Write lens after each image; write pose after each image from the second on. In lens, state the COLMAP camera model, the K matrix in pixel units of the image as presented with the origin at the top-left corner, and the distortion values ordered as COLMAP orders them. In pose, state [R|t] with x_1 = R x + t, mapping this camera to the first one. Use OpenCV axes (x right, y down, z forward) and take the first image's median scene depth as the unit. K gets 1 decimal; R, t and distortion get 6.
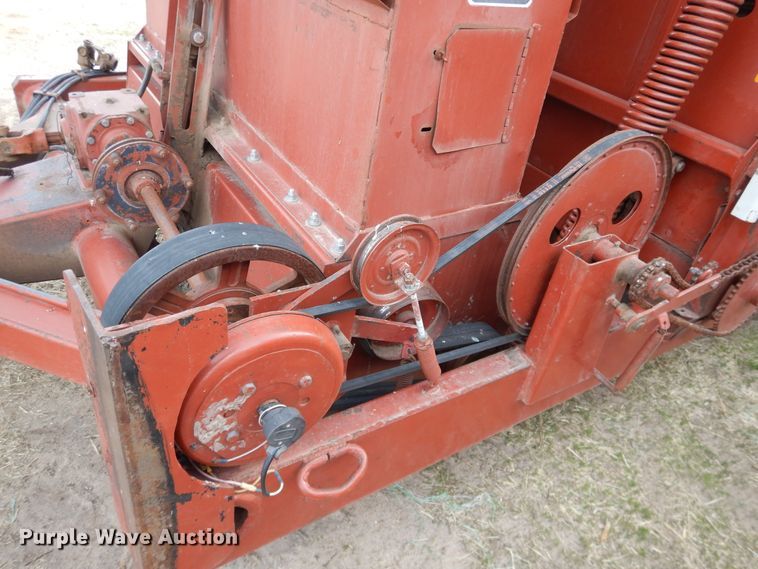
lens RADIAL K [[541.3, 0, 379.0], [0, 541.3, 284.5], [0, 0, 1]] dist [0.000540, 0.000296]
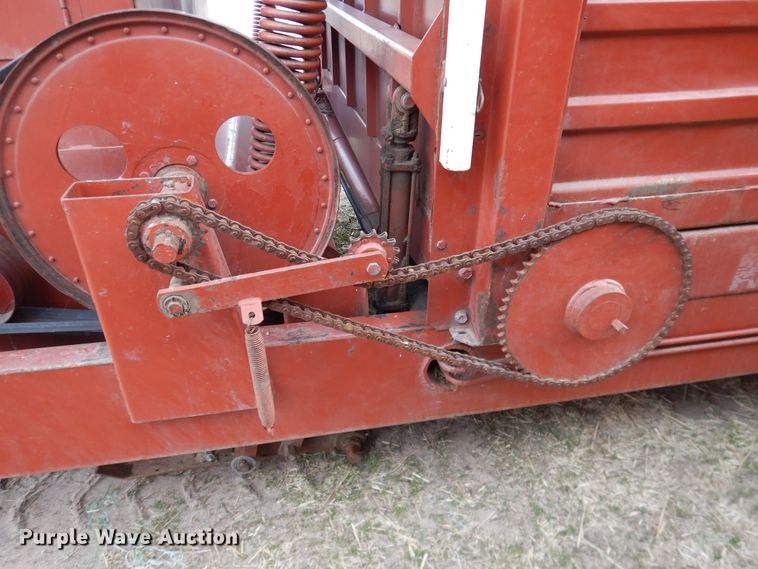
lens RADIAL K [[541.3, 0, 379.0], [0, 541.3, 284.5], [0, 0, 1]] dist [0.000540, 0.000296]
pose [[0.922951, 0.059625, -0.380270, 0.751832], [-0.103341, 0.990042, -0.095585, 0.068966], [0.370785, 0.127518, 0.919923, 0.394762]]
